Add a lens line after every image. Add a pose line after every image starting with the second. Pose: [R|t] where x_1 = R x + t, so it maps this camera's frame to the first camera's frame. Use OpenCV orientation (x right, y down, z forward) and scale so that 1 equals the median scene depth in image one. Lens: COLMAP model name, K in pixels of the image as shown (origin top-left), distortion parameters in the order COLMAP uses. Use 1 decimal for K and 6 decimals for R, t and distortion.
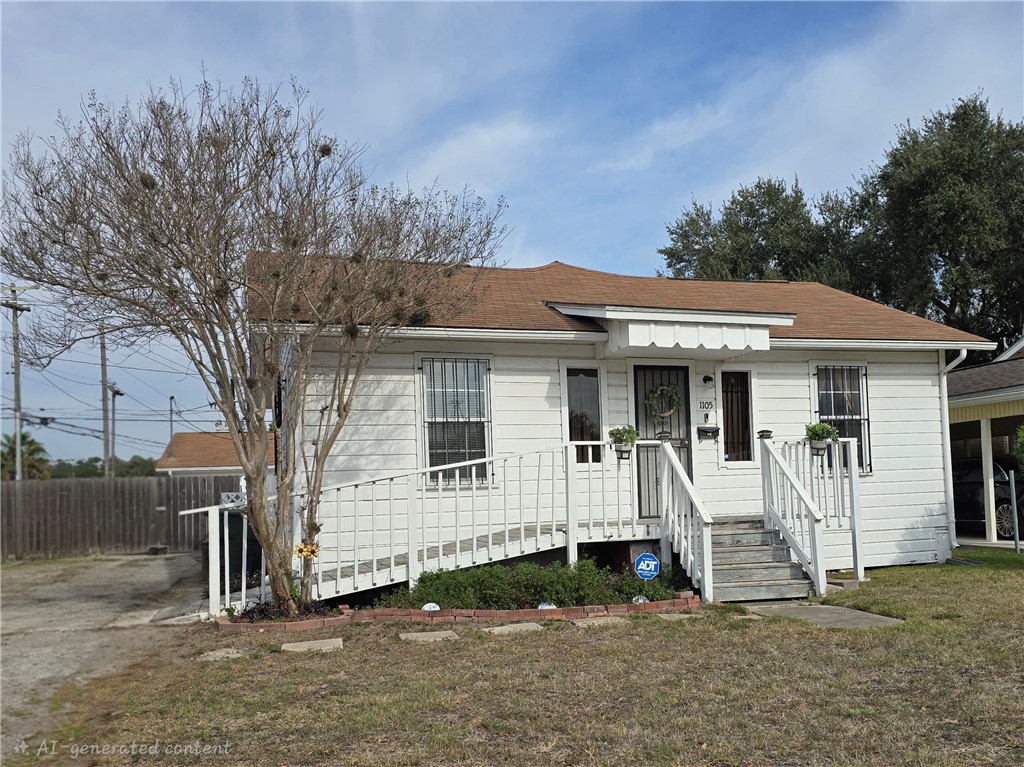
lens RADIAL K [[679.9, 0, 512.0], [0, 679.9, 383.5], [0, 0, 1]] dist [0.128333, 0.001377]
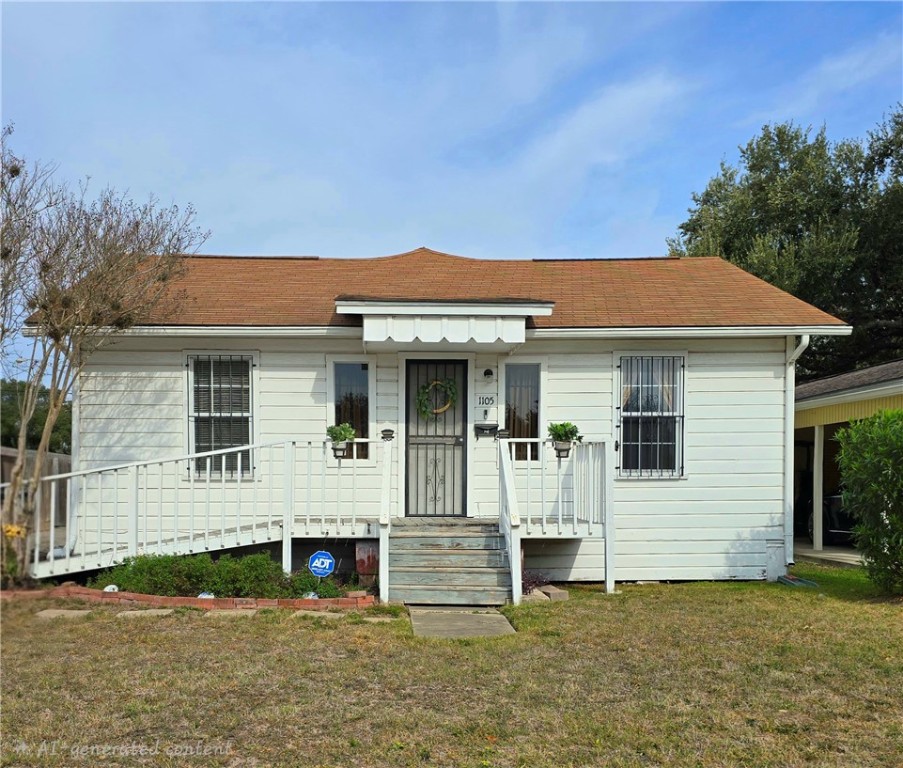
lens RADIAL K [[713.8, 0, 451.5], [0, 713.8, 384.0], [0, 0, 1]] dist [0.082093, -0.001402]
pose [[0.954778, -0.003381, -0.297299, 0.558887], [0.007389, 0.999896, 0.012360, -0.003993], [0.297227, -0.013998, 0.954704, 0.057038]]
